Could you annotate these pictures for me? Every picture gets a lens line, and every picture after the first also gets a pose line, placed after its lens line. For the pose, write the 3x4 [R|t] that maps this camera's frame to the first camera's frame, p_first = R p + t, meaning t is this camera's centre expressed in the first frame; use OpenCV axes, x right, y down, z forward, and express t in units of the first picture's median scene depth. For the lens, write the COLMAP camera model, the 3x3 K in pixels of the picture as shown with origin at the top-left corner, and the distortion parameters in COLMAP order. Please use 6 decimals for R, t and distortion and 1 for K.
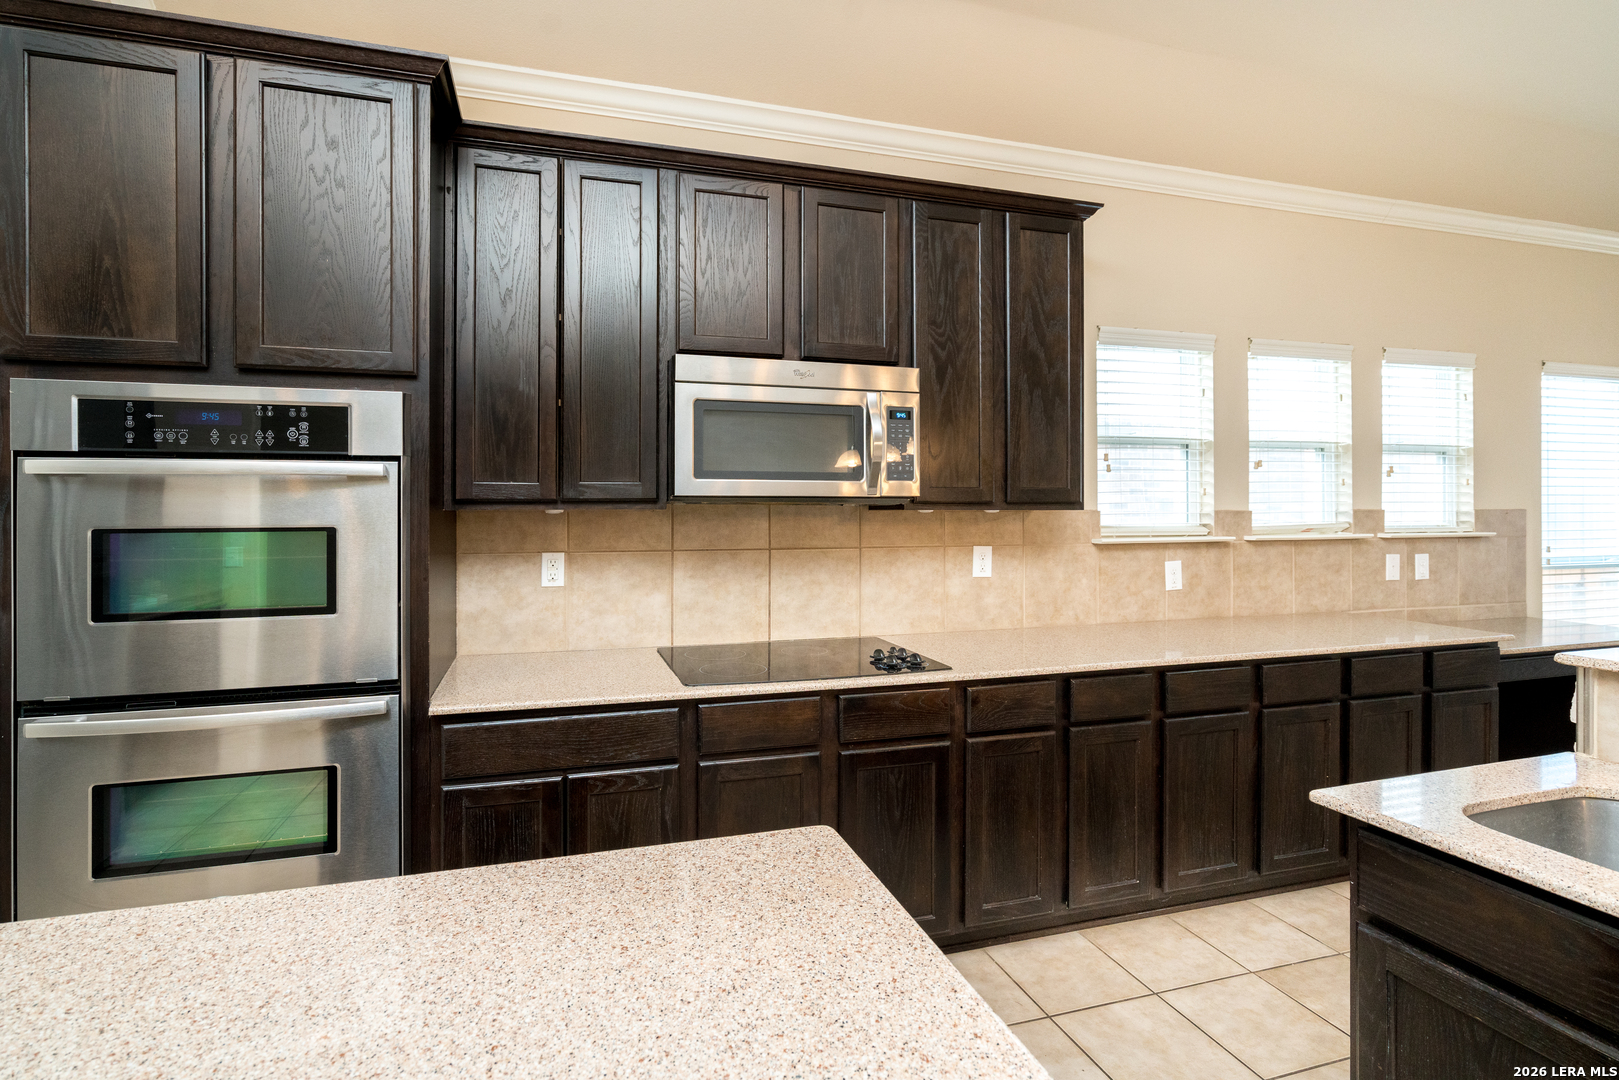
lens RADIAL K [[720.5, 0, 809.1], [0, 720.5, 510.6], [0, 0, 1]] dist [-0.010830, 0.003780]
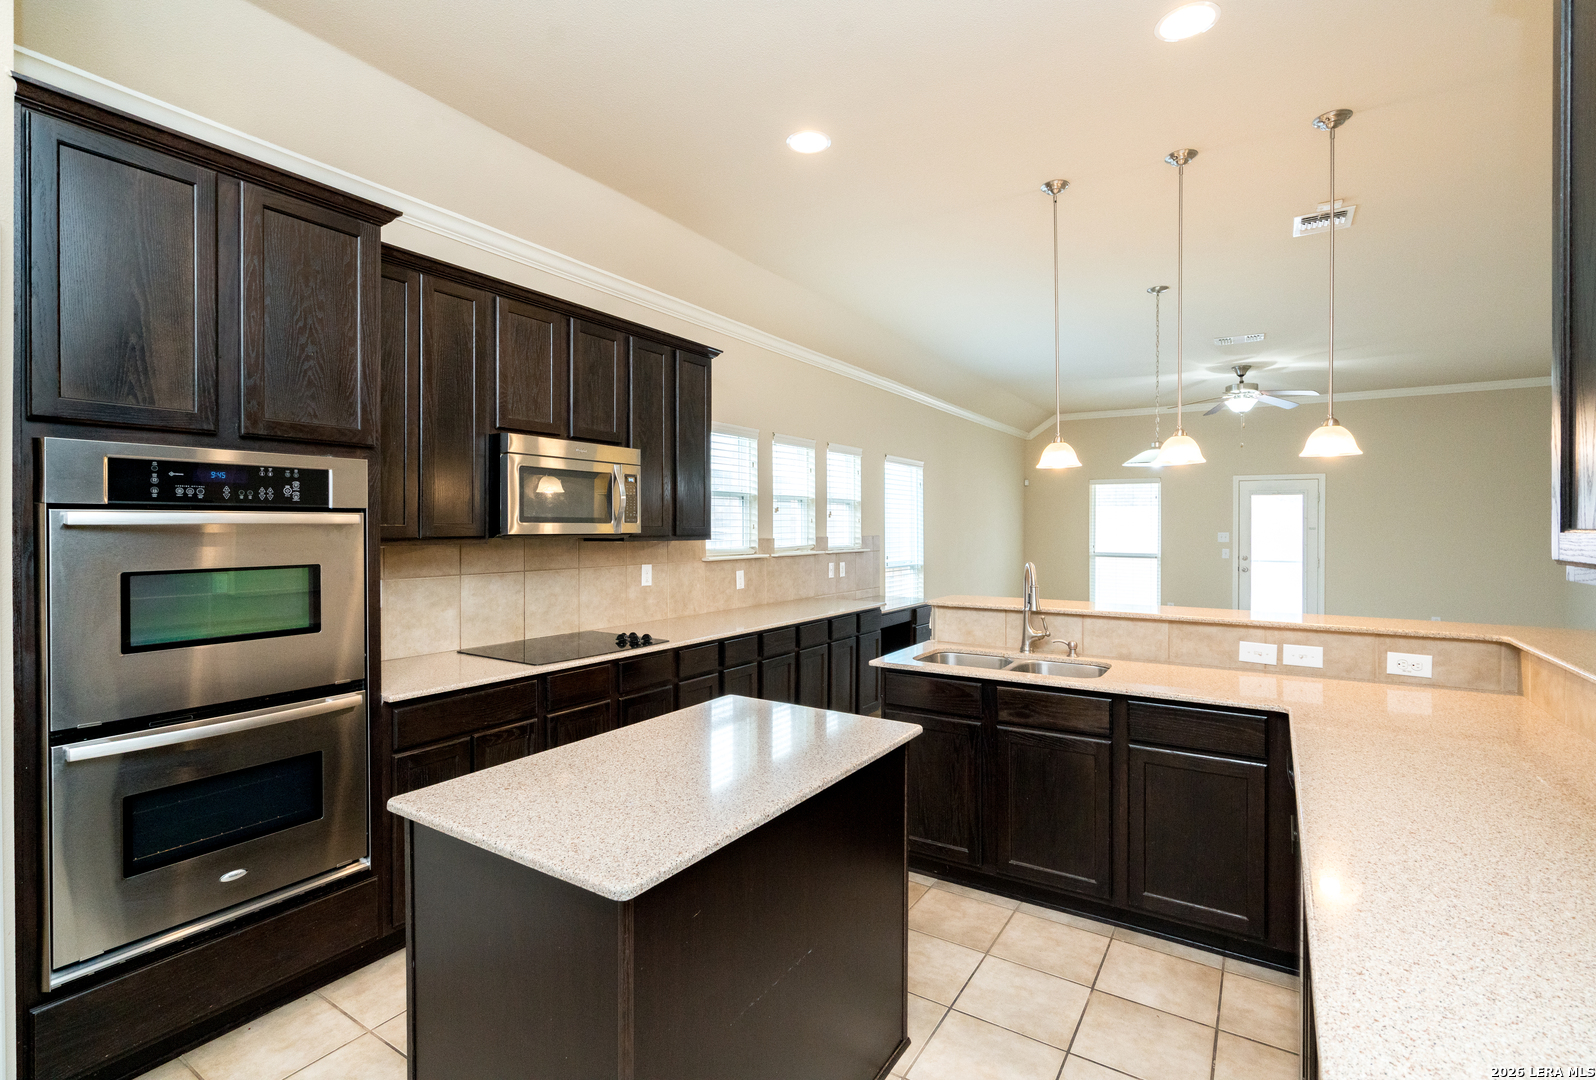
lens RADIAL K [[710.2, 0, 792.3], [0, 710.2, 527.4], [0, 0, 1]] dist [-0.010830, 0.003780]
pose [[0.753486, 0.005164, 0.657443, -0.584701], [-0.004902, 0.999985, -0.002237, -0.030091], [-0.657445, -0.001538, 0.753501, -0.345789]]
